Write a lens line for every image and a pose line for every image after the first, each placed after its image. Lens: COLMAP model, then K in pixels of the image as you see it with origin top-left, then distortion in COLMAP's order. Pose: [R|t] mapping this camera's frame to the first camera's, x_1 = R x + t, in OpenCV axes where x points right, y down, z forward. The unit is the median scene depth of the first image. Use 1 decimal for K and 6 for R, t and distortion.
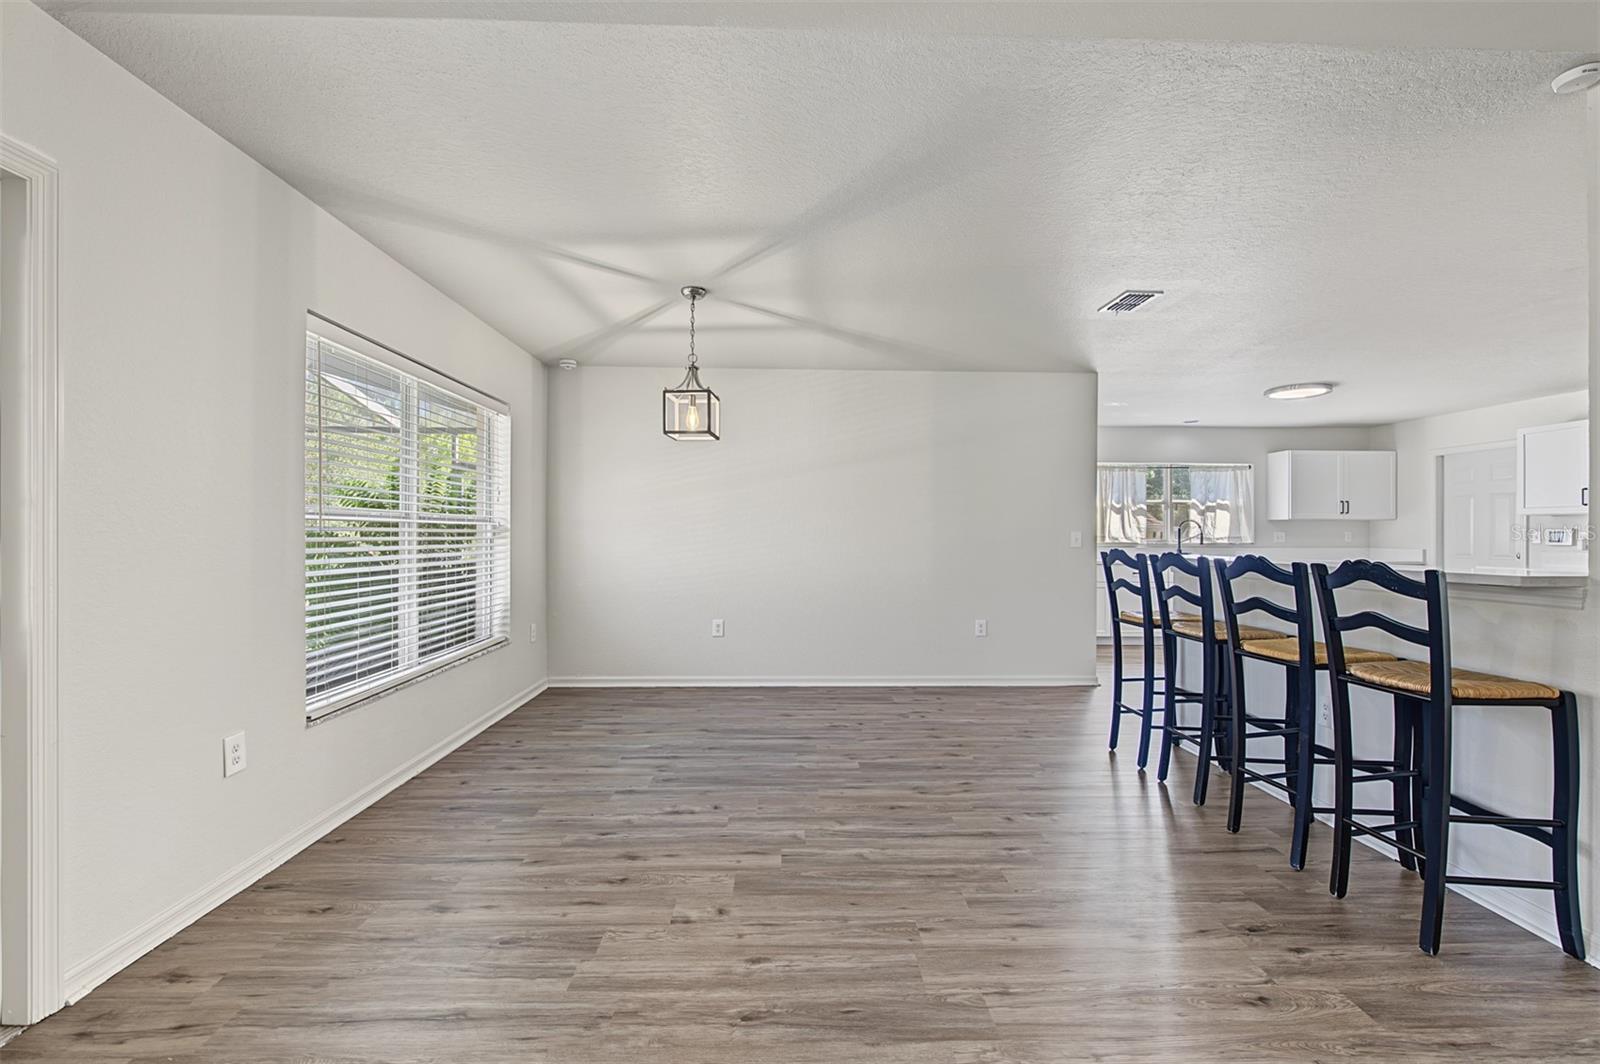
lens RADIAL K [[646.5, 0, 800.0], [0, 646.5, 532.0], [0, 0, 1]] dist [-0.000529, -0.000213]
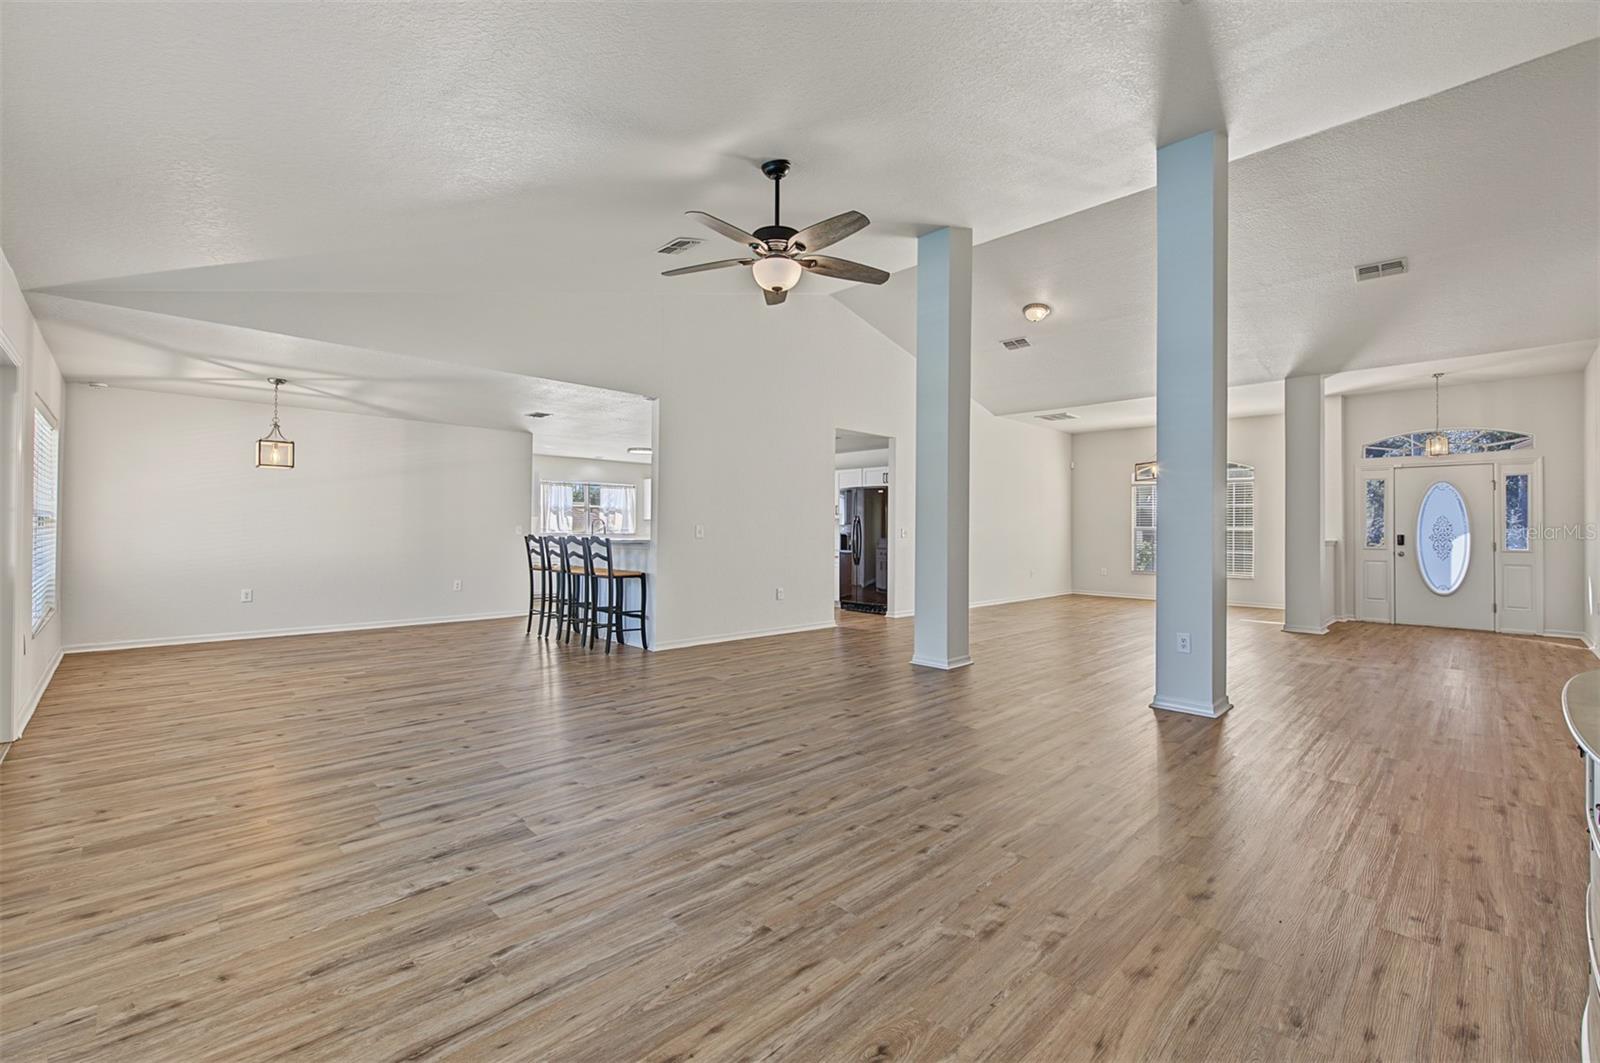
lens RADIAL K [[677.1, 0, 800.0], [0, 677.1, 531.5], [0, 0, 1]] dist [0.000741, 0.000042]
pose [[0.733656, 0.003146, 0.679513, -0.357267], [-0.009399, 0.999941, 0.005518, -0.002730], [-0.679456, -0.010436, 0.733642, -1.197819]]
